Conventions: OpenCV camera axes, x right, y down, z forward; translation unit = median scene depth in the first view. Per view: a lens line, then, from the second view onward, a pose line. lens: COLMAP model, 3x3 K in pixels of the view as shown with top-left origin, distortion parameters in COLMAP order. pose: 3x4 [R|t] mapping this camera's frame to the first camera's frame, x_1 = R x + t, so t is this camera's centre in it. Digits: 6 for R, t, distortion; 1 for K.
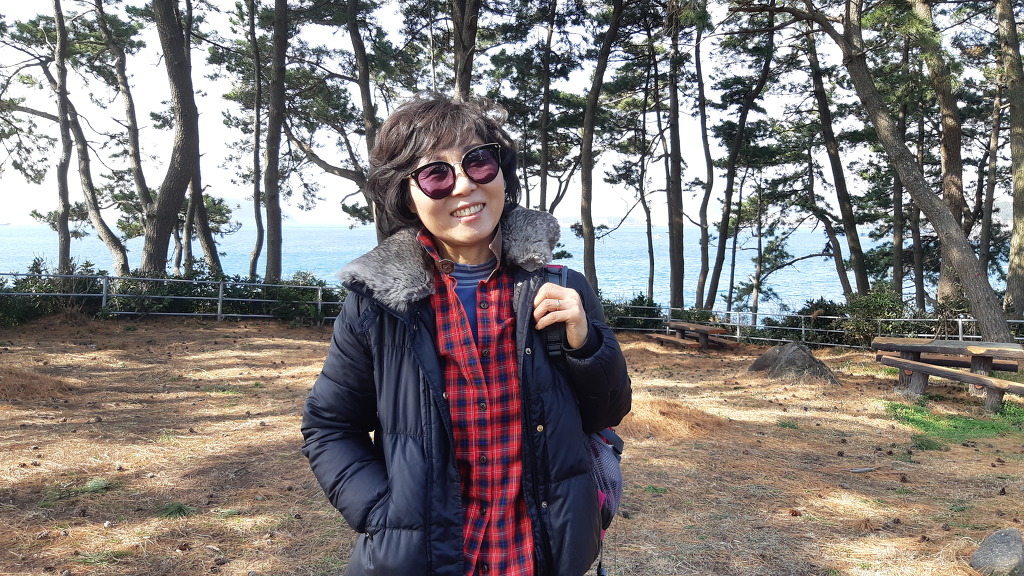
lens RADIAL K [[800.2, 0, 512.0], [0, 800.2, 288.0], [0, 0, 1]] dist [0.094064, -0.162434]
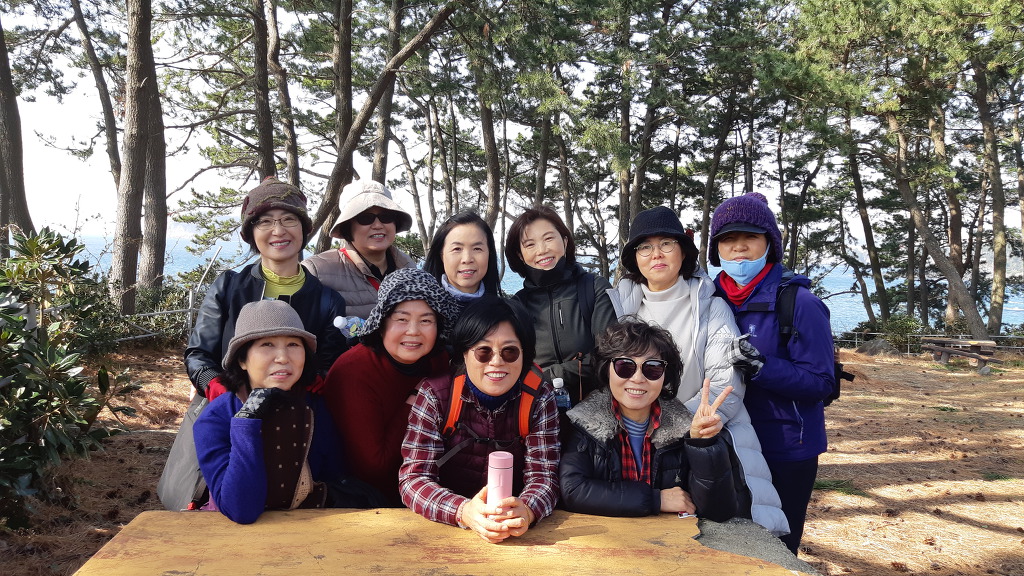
lens RADIAL K [[800.2, 0, 512.0], [0, 800.2, 288.0], [0, 0, 1]] dist [0.094064, -0.162434]
pose [[0.999495, 0.028297, 0.014447, -0.186137], [-0.027743, 0.998923, -0.037195, 0.017295], [-0.015484, 0.036775, 0.999204, -0.306722]]
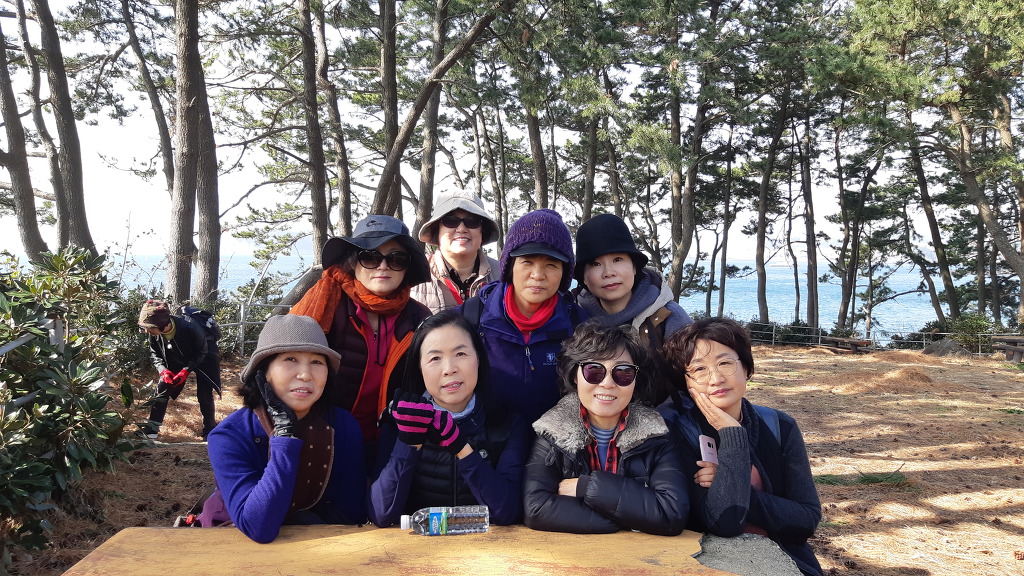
lens RADIAL K [[800.2, 0, 512.0], [0, 800.2, 288.0], [0, 0, 1]] dist [0.094064, -0.162434]
pose [[0.998393, 0.005444, -0.056412, -0.178828], [-0.008037, 0.998916, -0.045846, 0.017637], [0.056101, 0.046226, 0.997354, -0.301706]]
